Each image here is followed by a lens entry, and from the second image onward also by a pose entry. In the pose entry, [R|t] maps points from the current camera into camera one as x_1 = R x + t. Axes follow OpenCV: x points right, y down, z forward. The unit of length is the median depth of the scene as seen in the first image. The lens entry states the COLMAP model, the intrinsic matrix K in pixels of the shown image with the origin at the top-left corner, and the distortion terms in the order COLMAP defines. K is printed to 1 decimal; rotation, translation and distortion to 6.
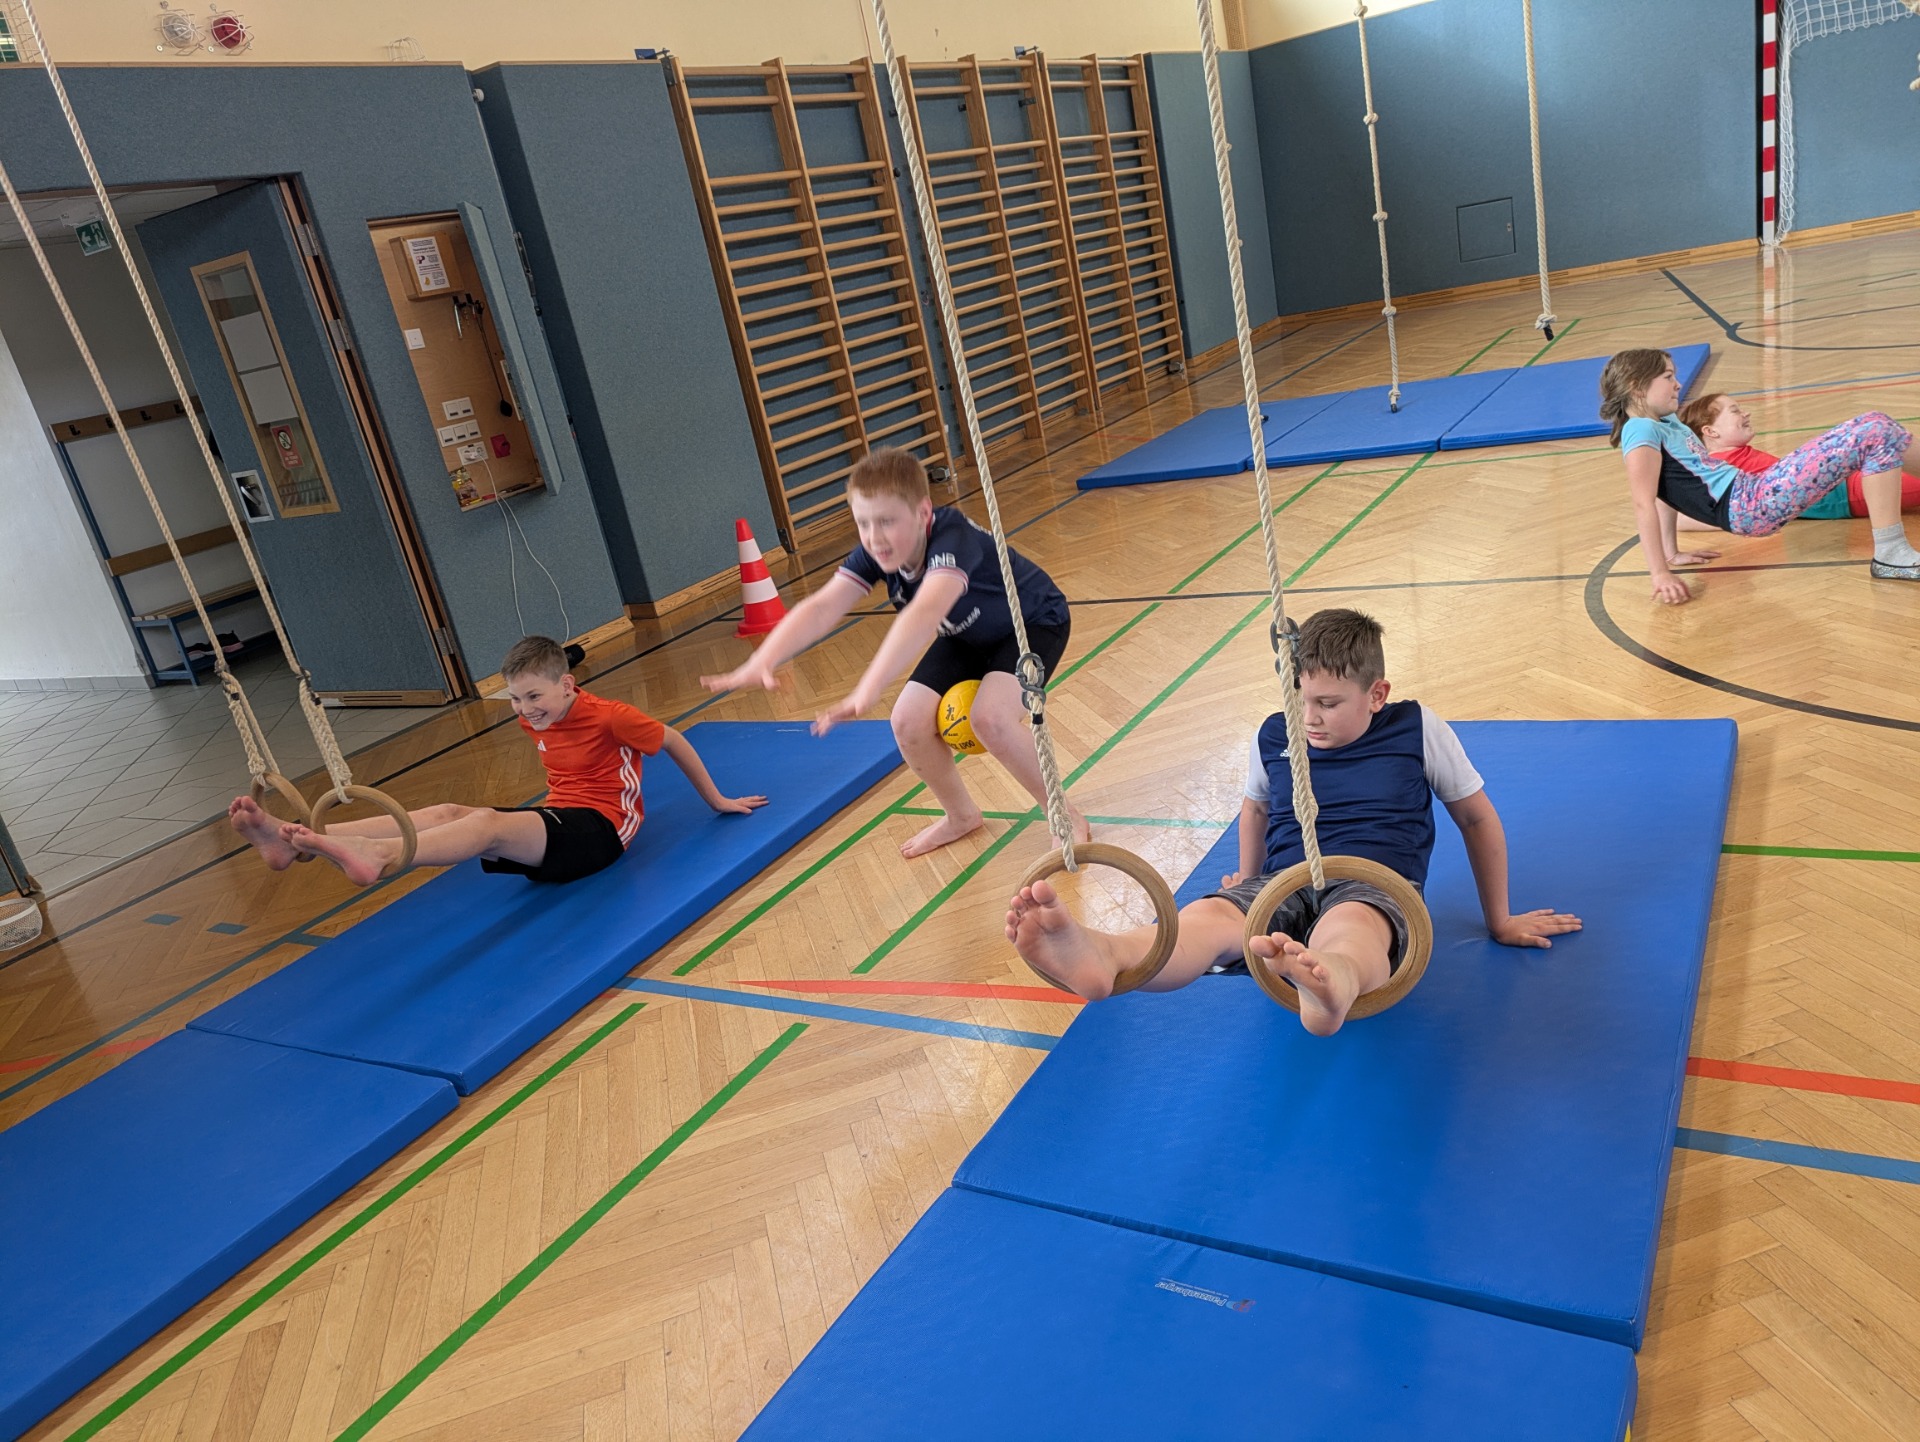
lens RADIAL K [[1415.2, 0, 917.4], [0, 1415.2, 727.2], [0, 0, 1]] dist [0.061241, -0.052461]
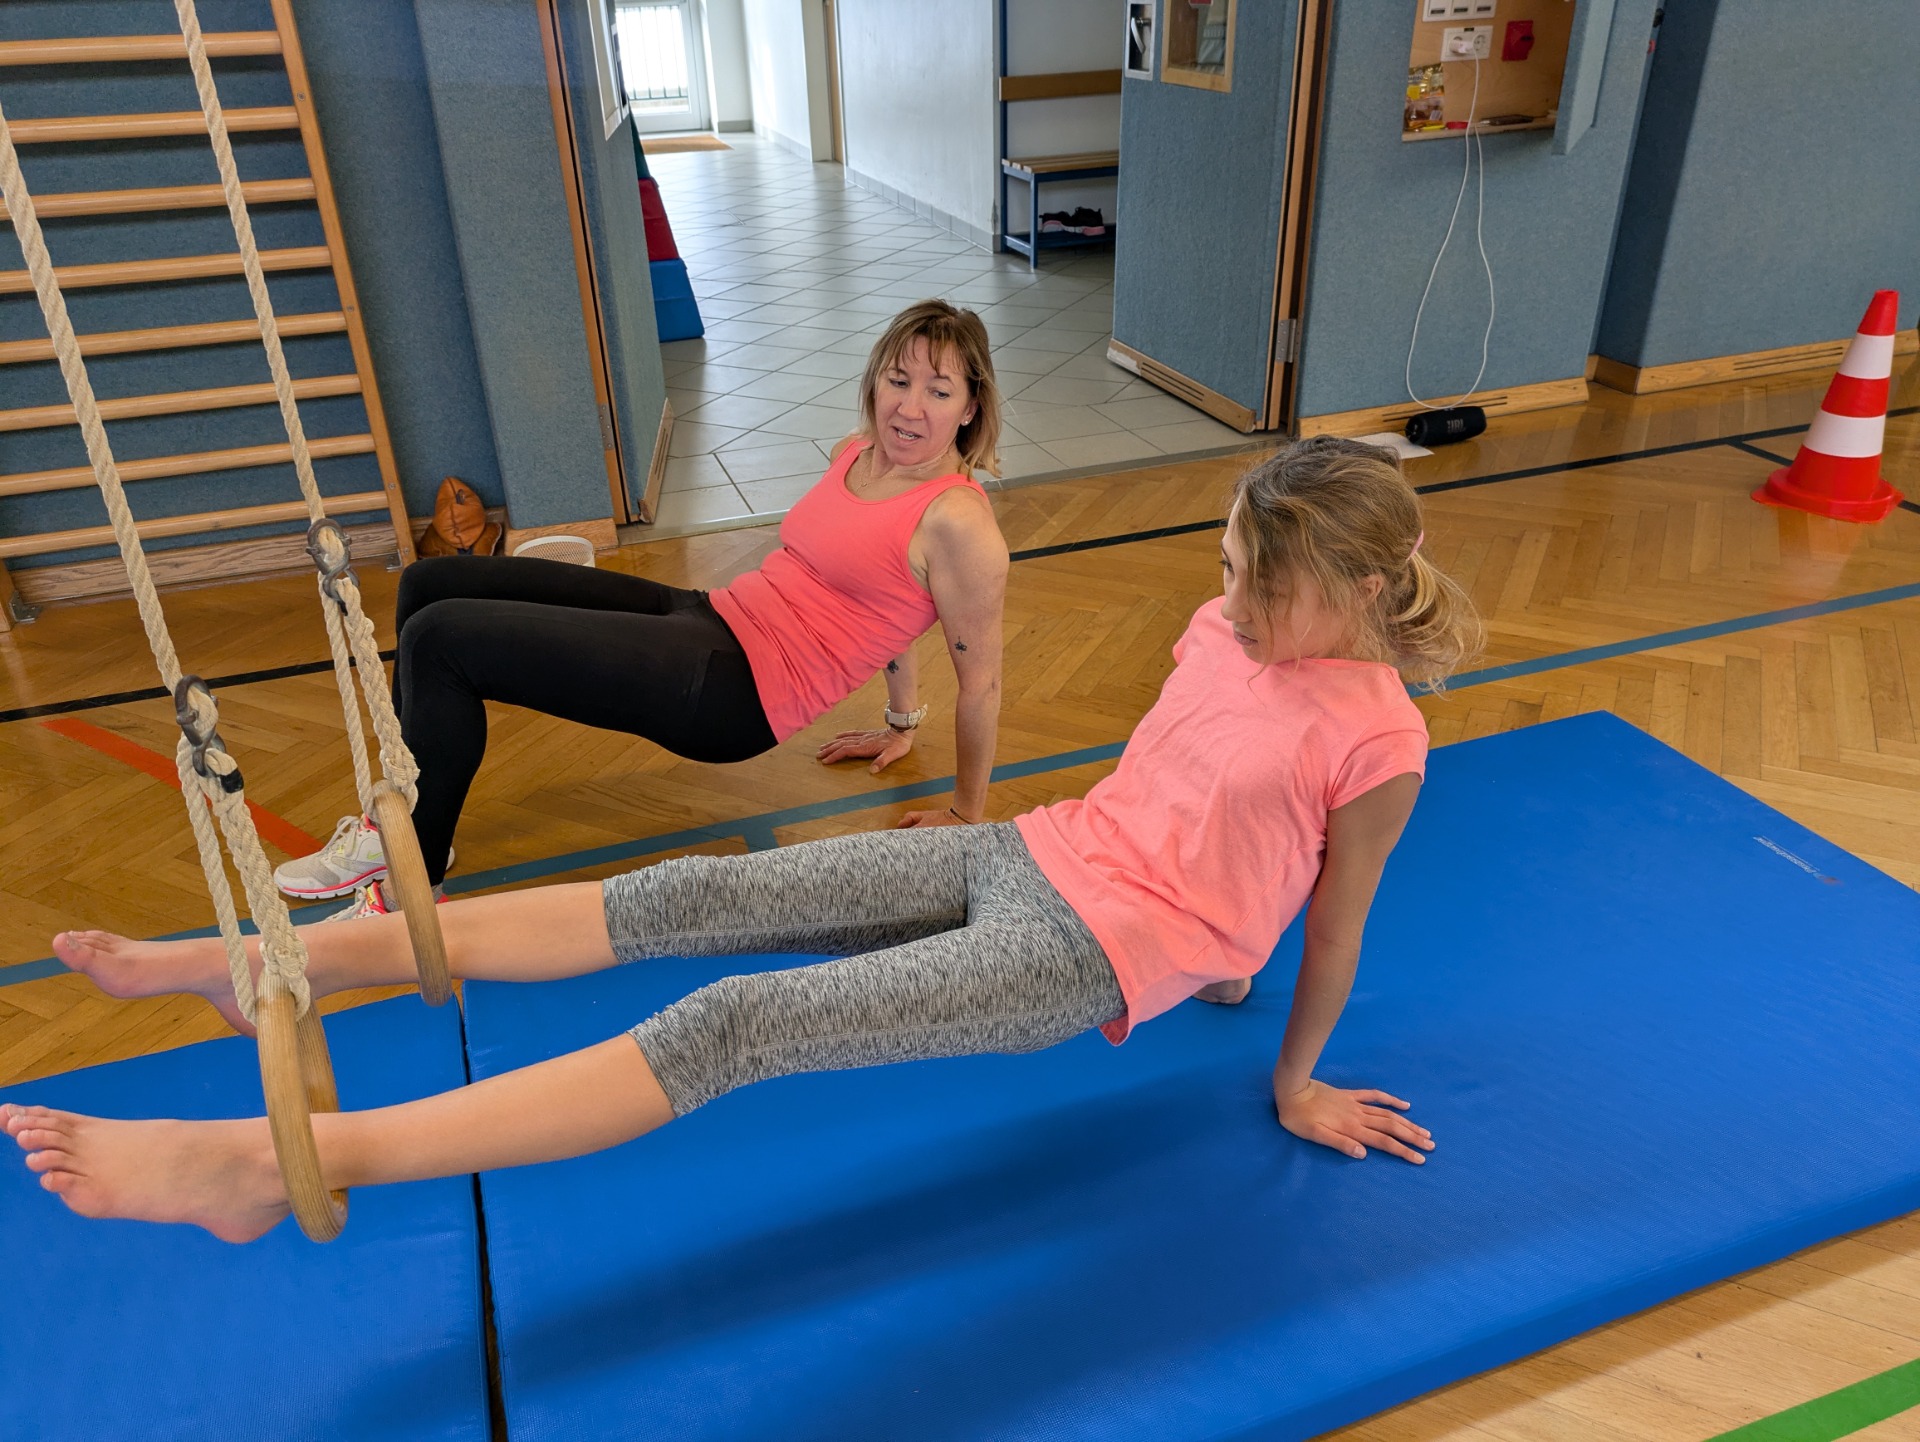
lens RADIAL K [[1415.2, 0, 917.4], [0, 1415.2, 727.2], [0, 0, 1]] dist [0.061241, -0.052461]
pose [[0.764044, 0.455137, -0.457261, -0.078081], [-0.316847, 0.882100, 0.348579, -0.074380], [0.562001, -0.121448, 0.818172, 0.332467]]
